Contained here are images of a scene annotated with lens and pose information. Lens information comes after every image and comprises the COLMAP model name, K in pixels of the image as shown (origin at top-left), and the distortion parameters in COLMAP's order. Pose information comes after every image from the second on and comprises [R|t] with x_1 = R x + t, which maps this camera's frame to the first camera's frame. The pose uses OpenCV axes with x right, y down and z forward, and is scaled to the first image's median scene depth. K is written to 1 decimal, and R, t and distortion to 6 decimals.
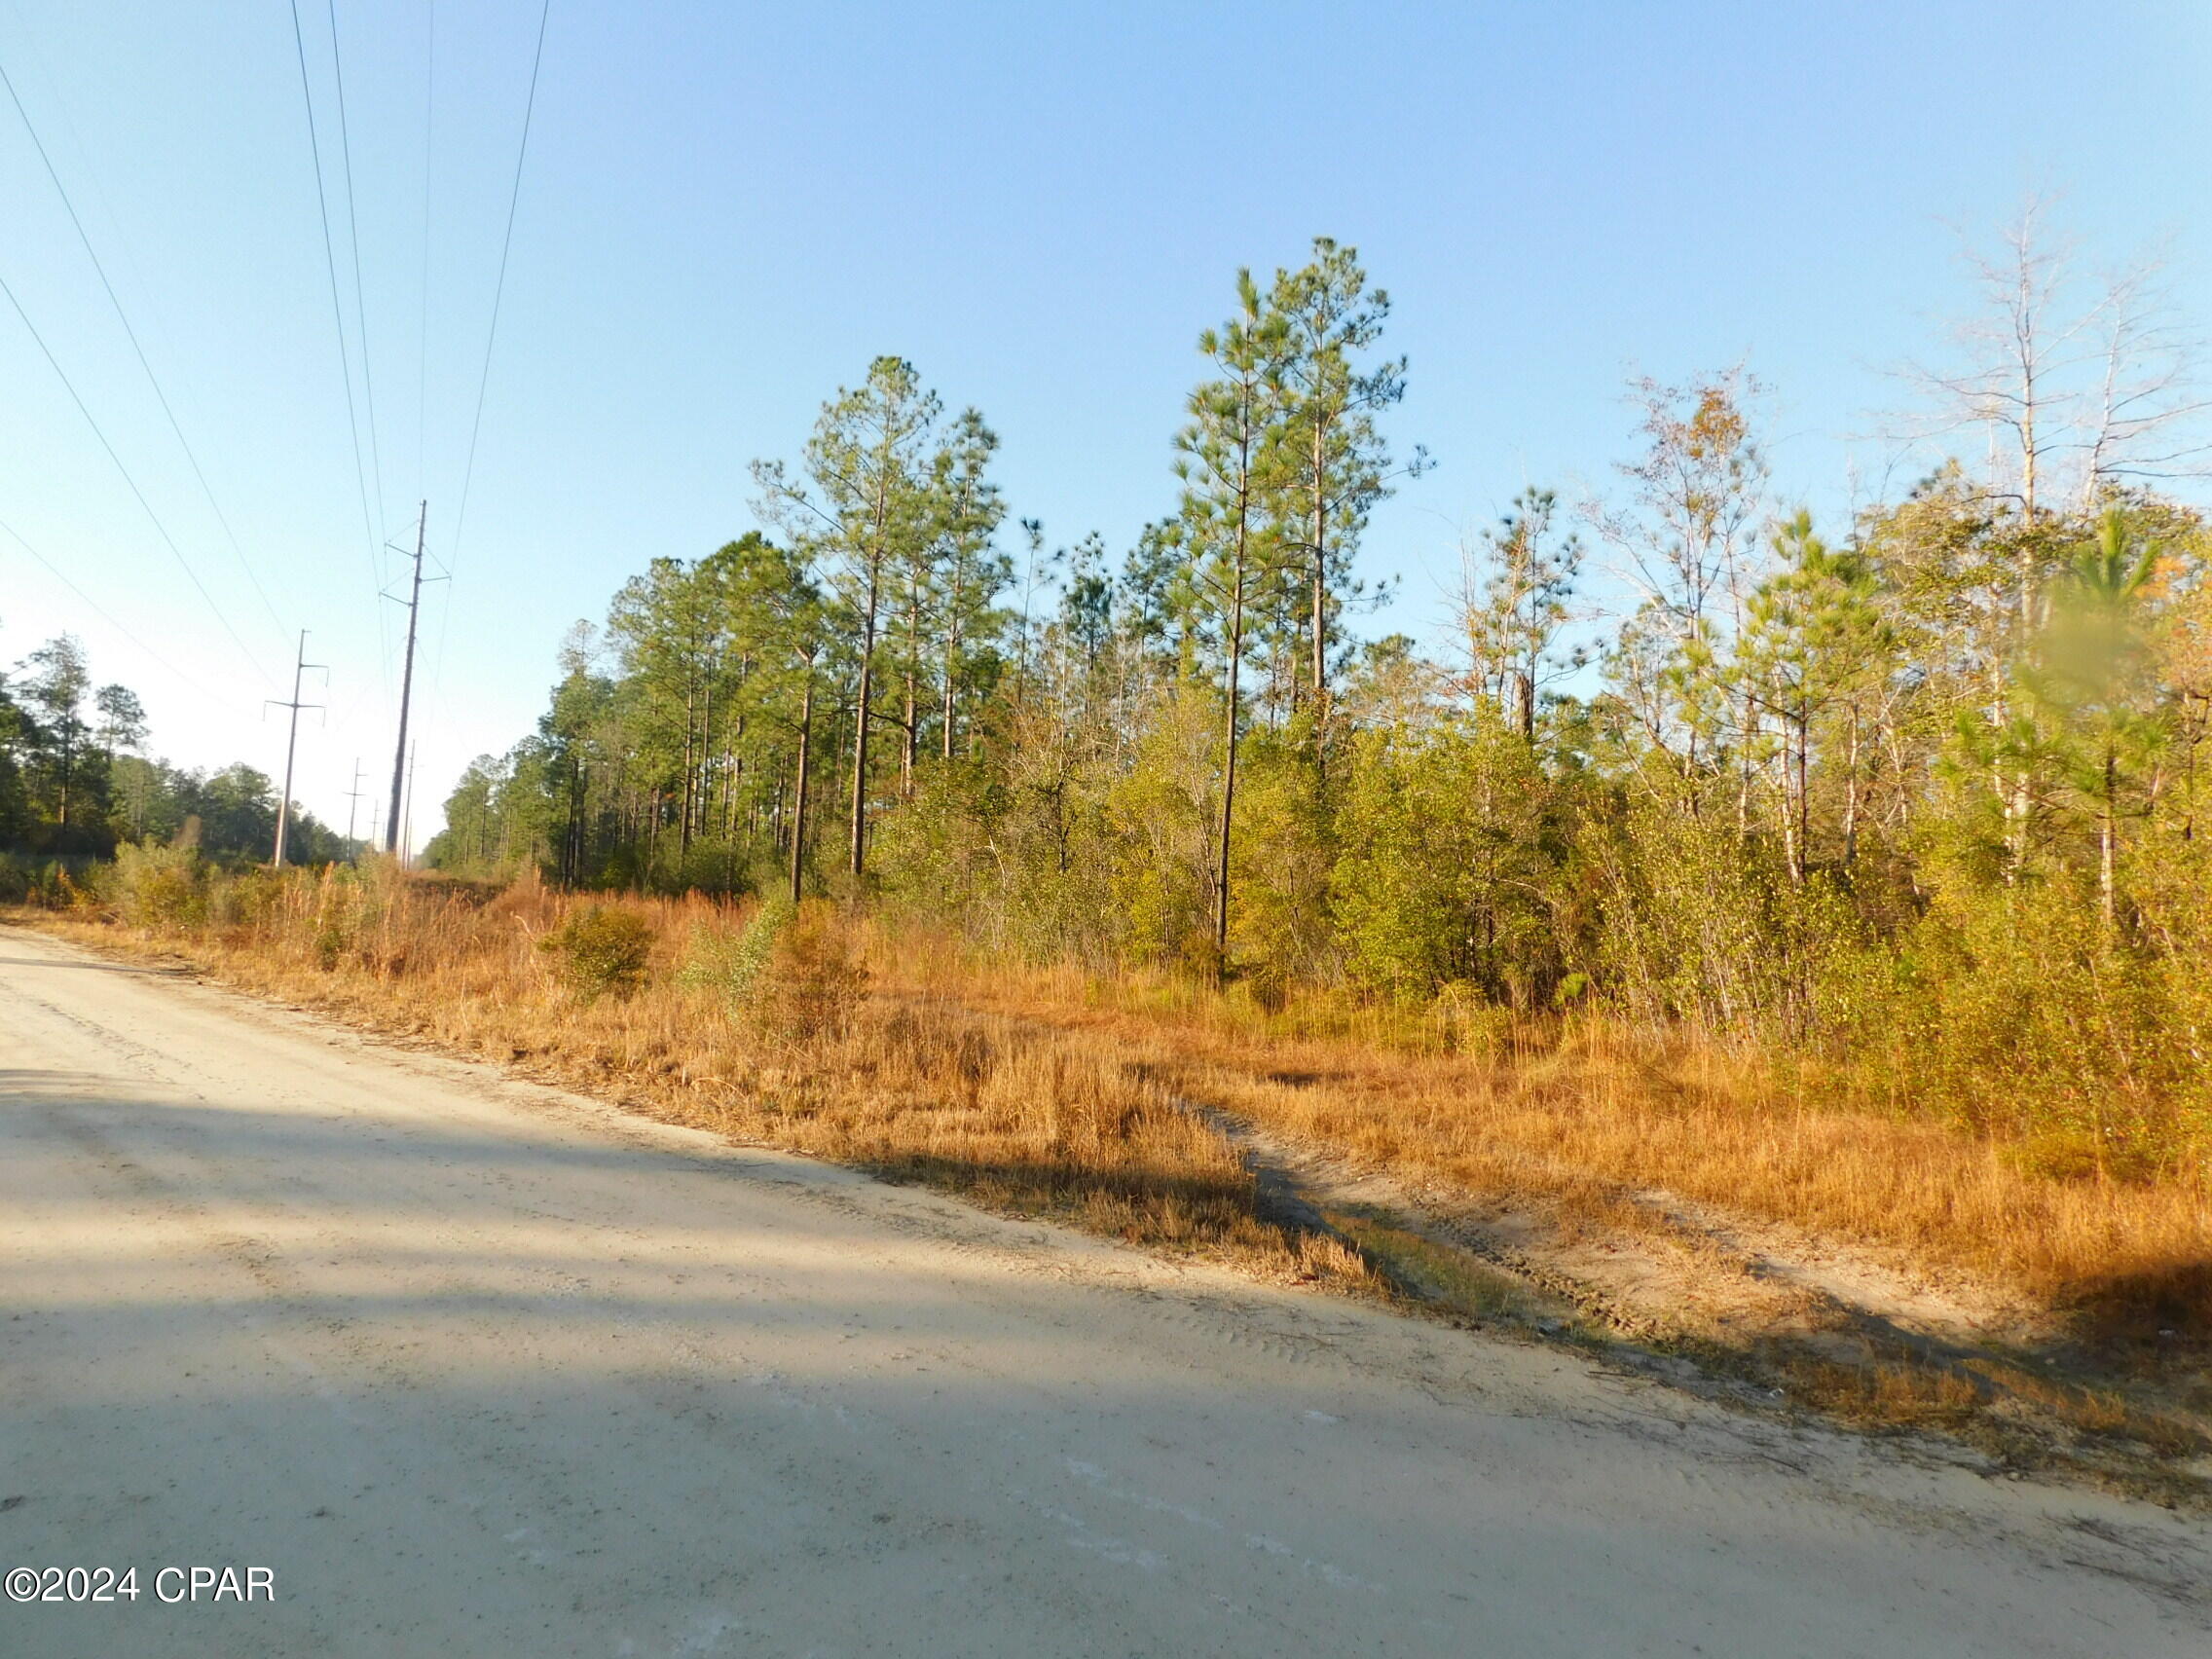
lens RADIAL K [[1505.2, 0, 1106.0], [0, 1505.2, 829.5], [0, 0, 1]] dist [-0.039889, 0.045369]
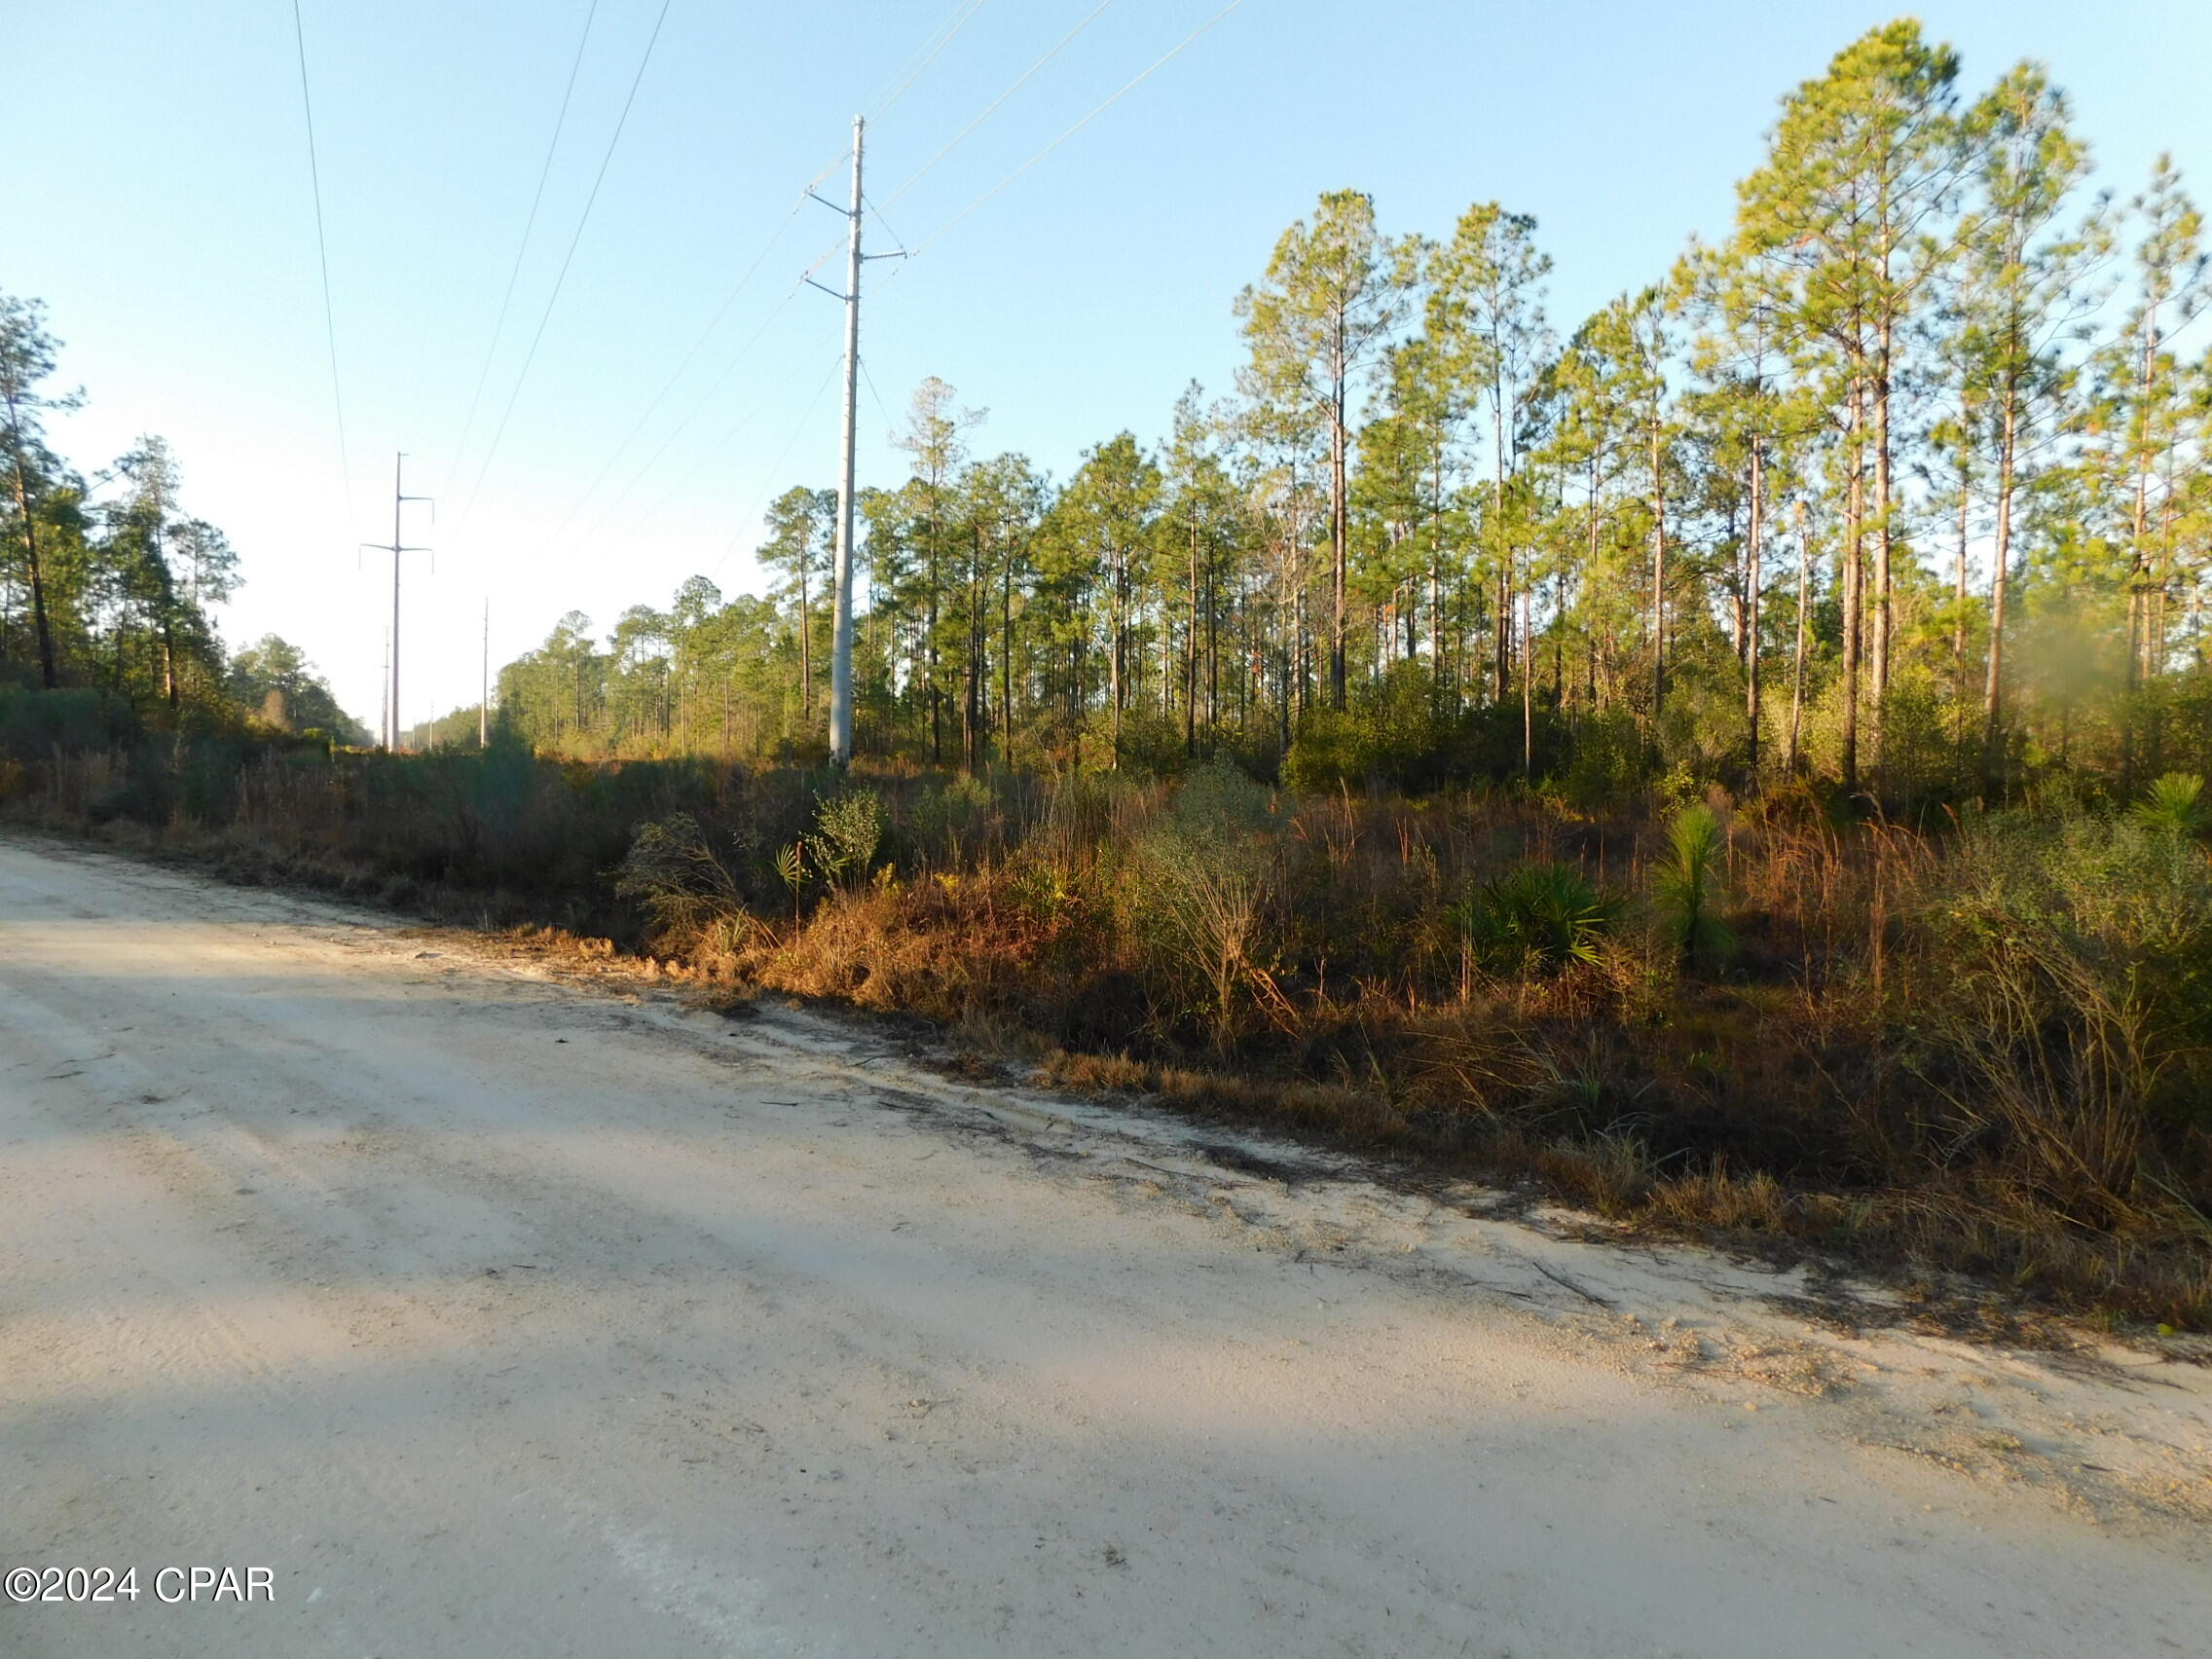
lens RADIAL K [[1498.9, 0, 1106.0], [0, 1498.9, 829.5], [0, 0, 1]] dist [-0.009788, -0.005391]
pose [[0.999370, -0.033321, 0.012181, -1.169846], [0.032003, 0.994882, 0.095844, 0.008104], [-0.015312, -0.095394, 0.995322, 1.223041]]
